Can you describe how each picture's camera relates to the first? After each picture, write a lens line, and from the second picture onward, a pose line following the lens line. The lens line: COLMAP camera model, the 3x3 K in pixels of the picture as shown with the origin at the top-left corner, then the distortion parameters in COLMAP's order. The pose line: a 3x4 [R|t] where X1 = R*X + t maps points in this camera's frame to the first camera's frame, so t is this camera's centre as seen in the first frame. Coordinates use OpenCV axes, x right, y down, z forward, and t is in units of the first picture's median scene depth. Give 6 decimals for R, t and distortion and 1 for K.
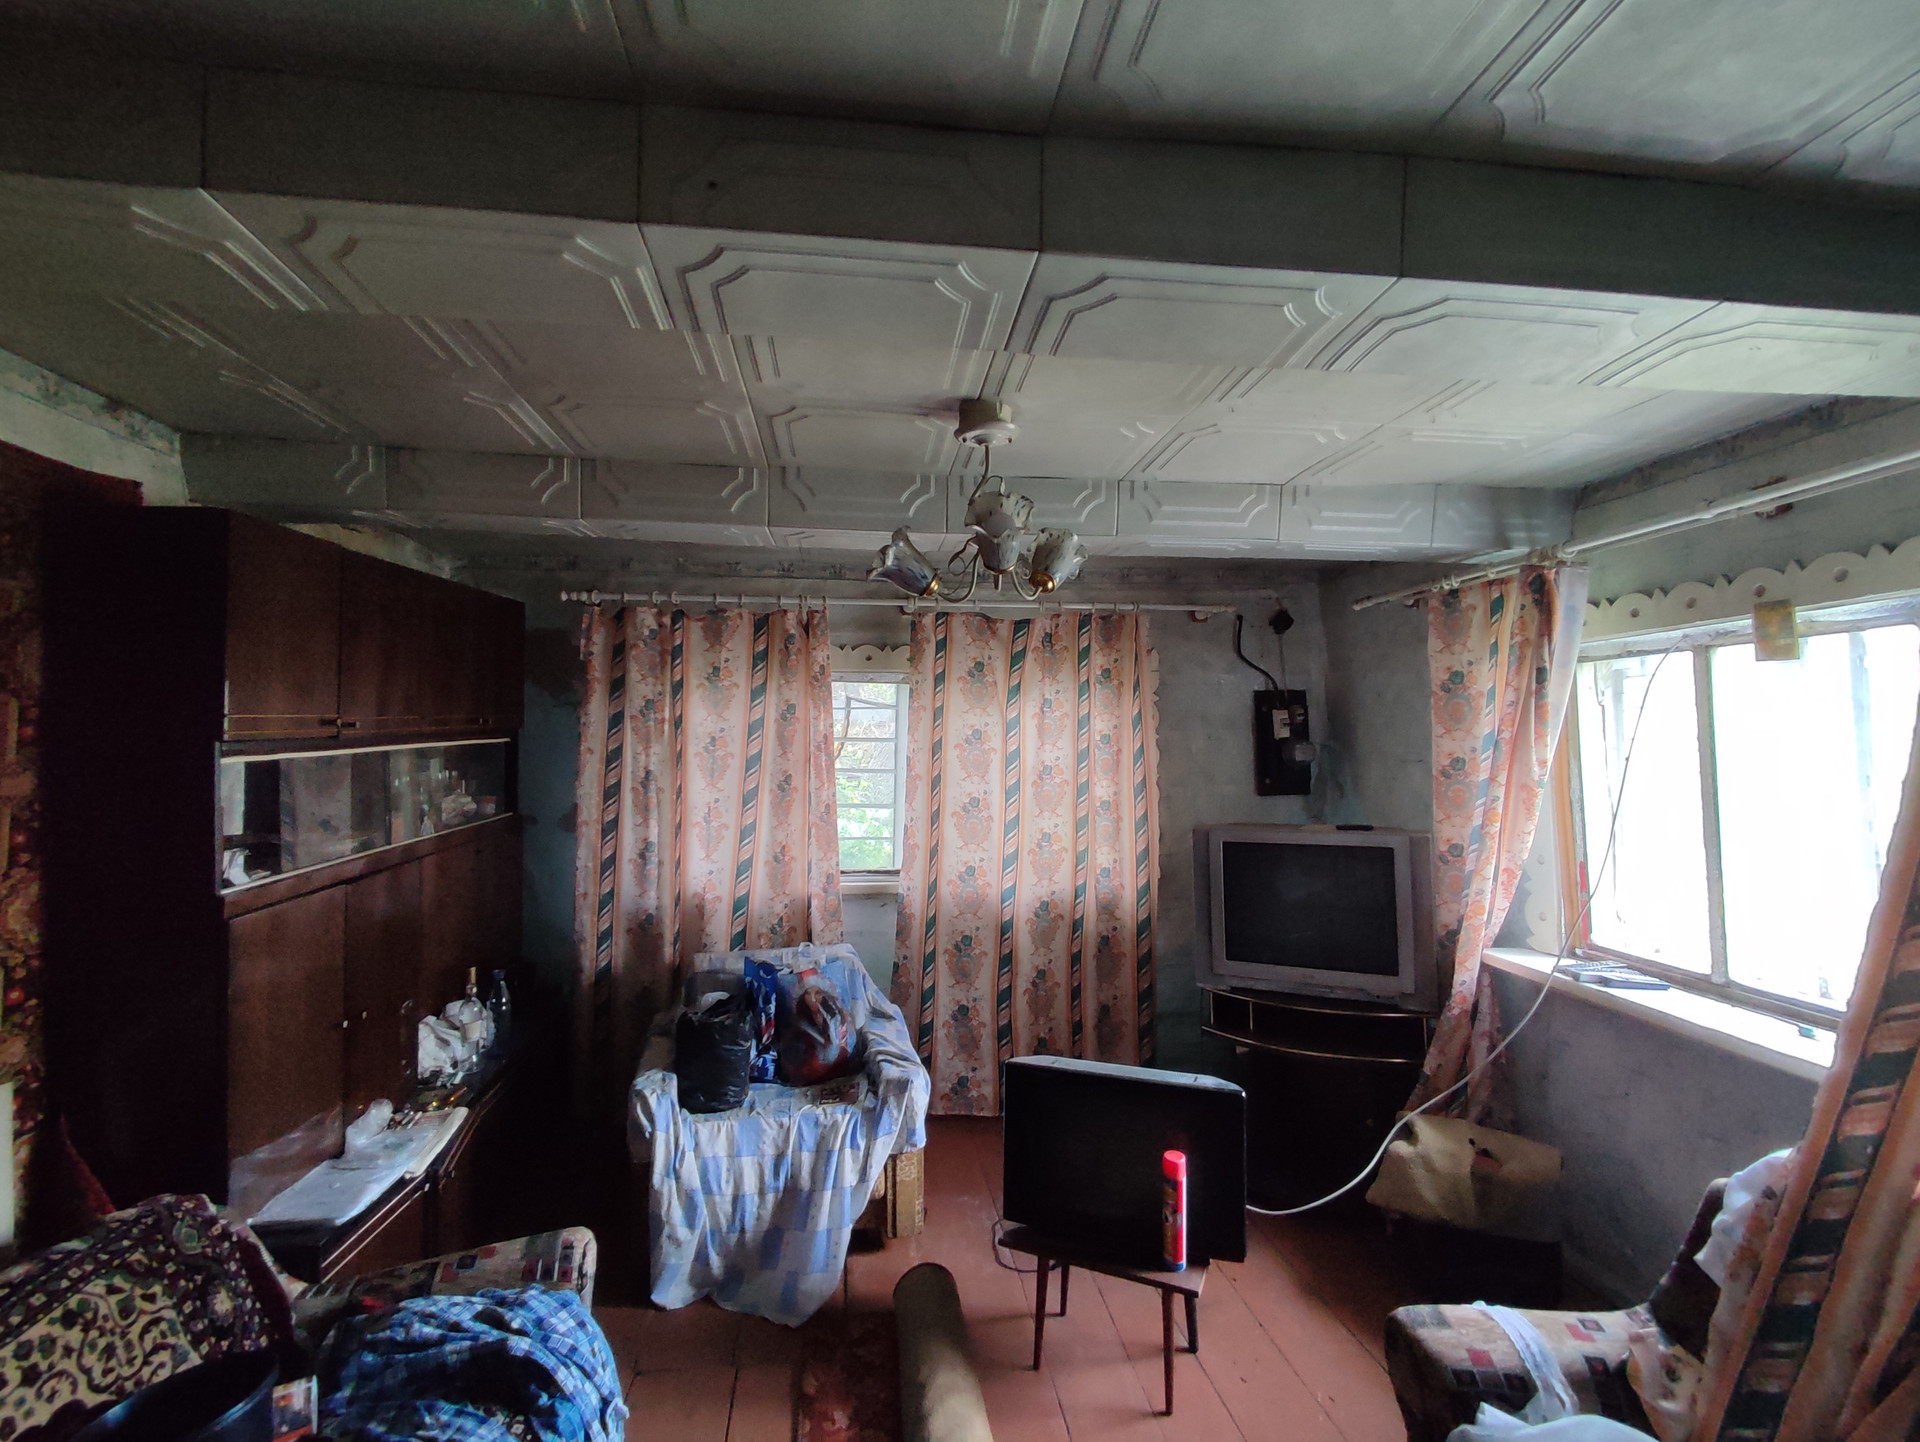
lens RADIAL K [[861.7, 0, 950.7], [0, 861.7, 694.7], [0, 0, 1]] dist [0.034719, -0.017638]
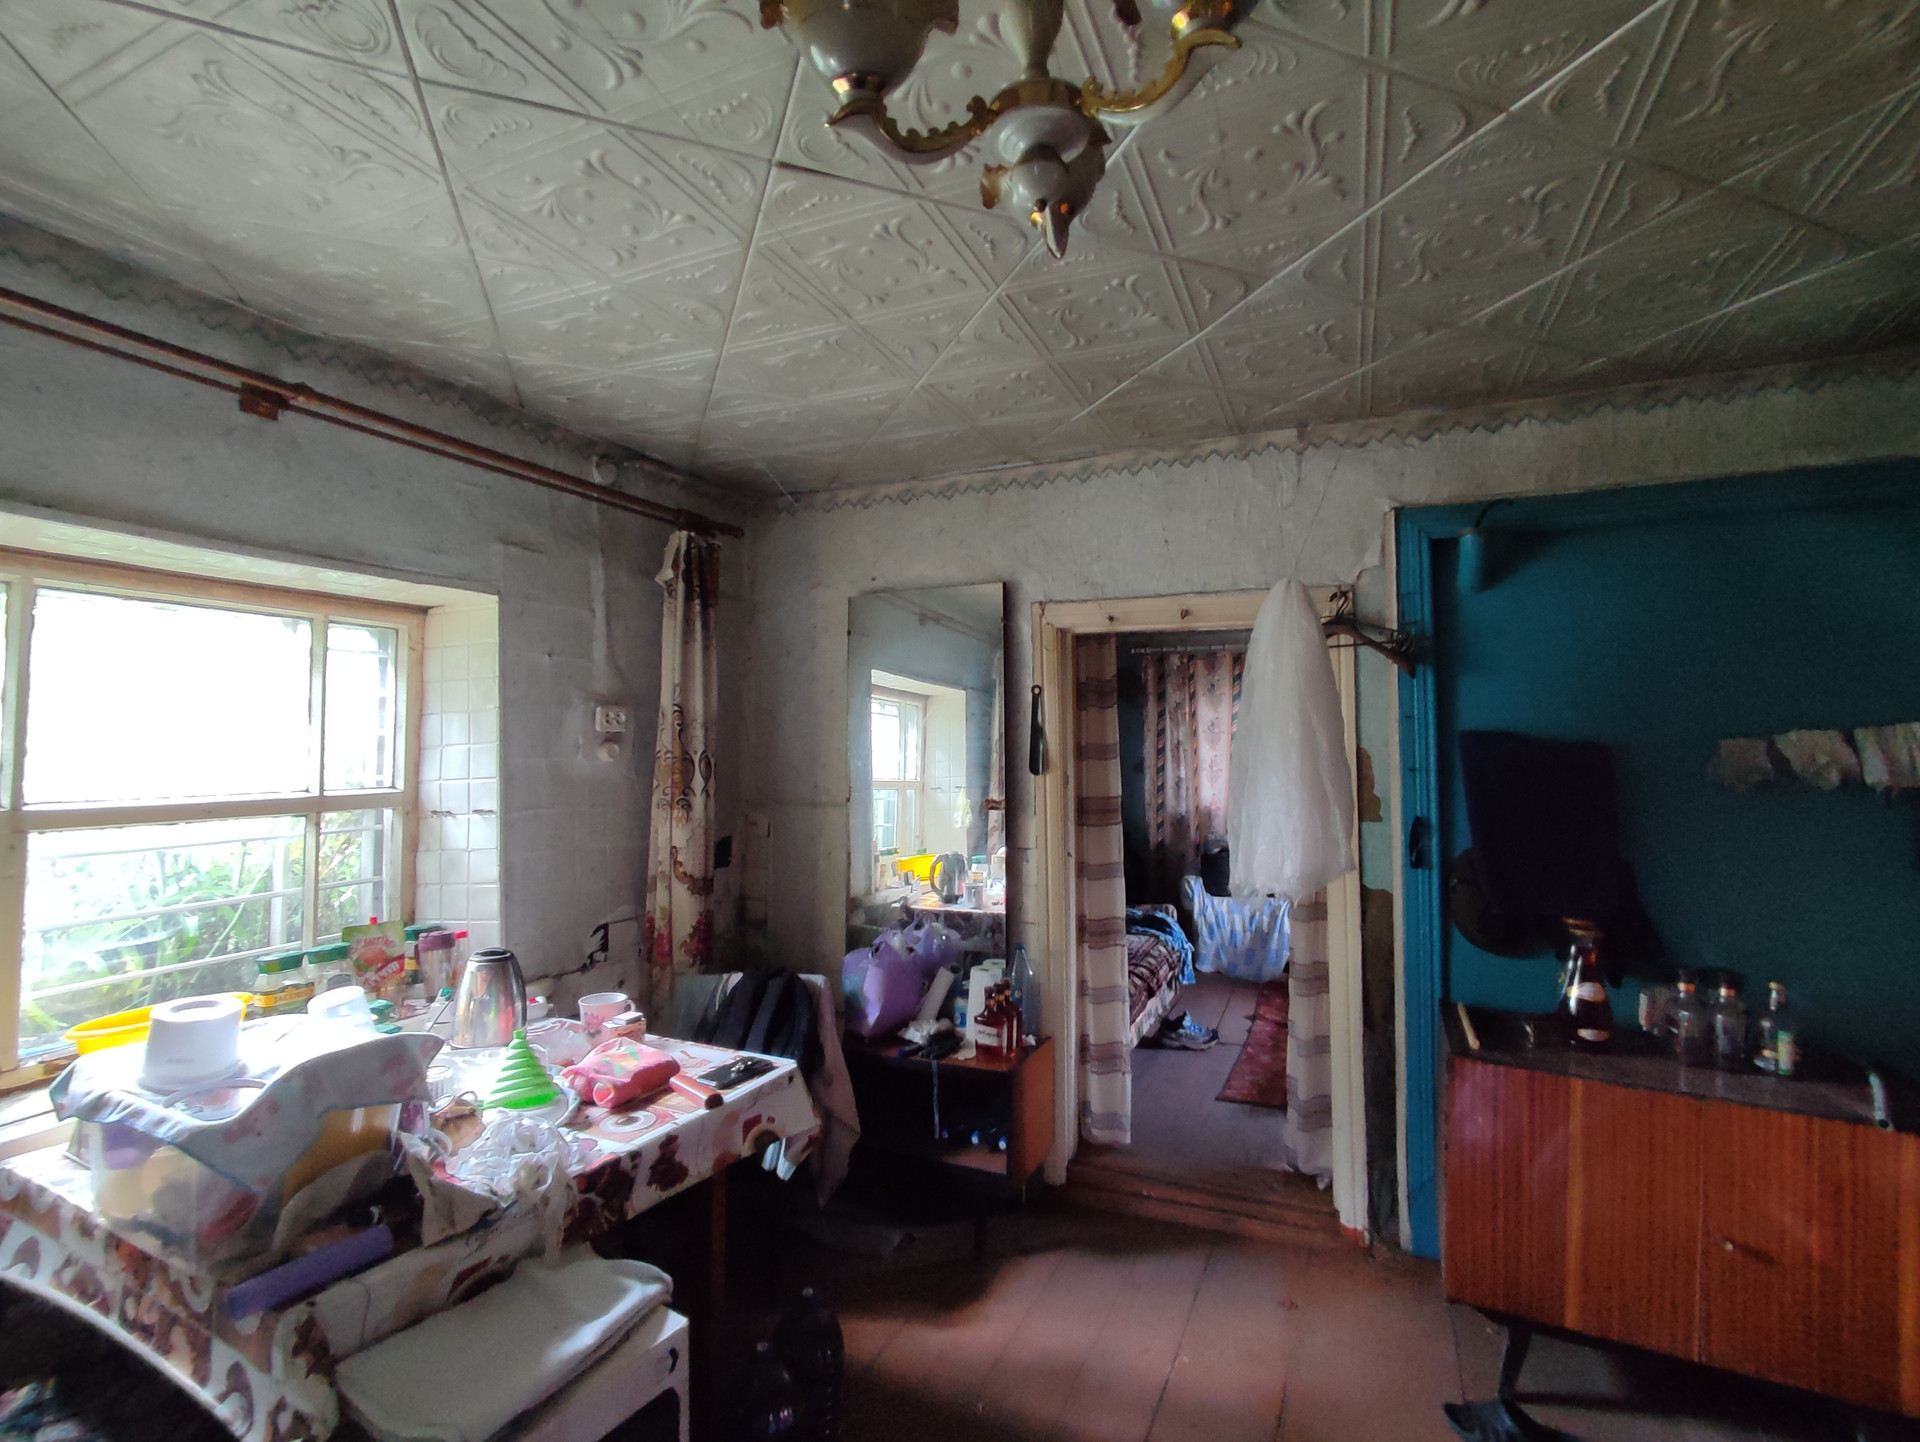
lens RADIAL K [[861.7, 0, 950.7], [0, 861.7, 694.7], [0, 0, 1]] dist [0.034719, -0.017638]
pose [[0.846787, -0.030327, -0.531067, 0.239745], [0.035966, 0.999353, 0.000279, -0.031001], [0.530715, -0.019336, 0.847330, -0.880778]]
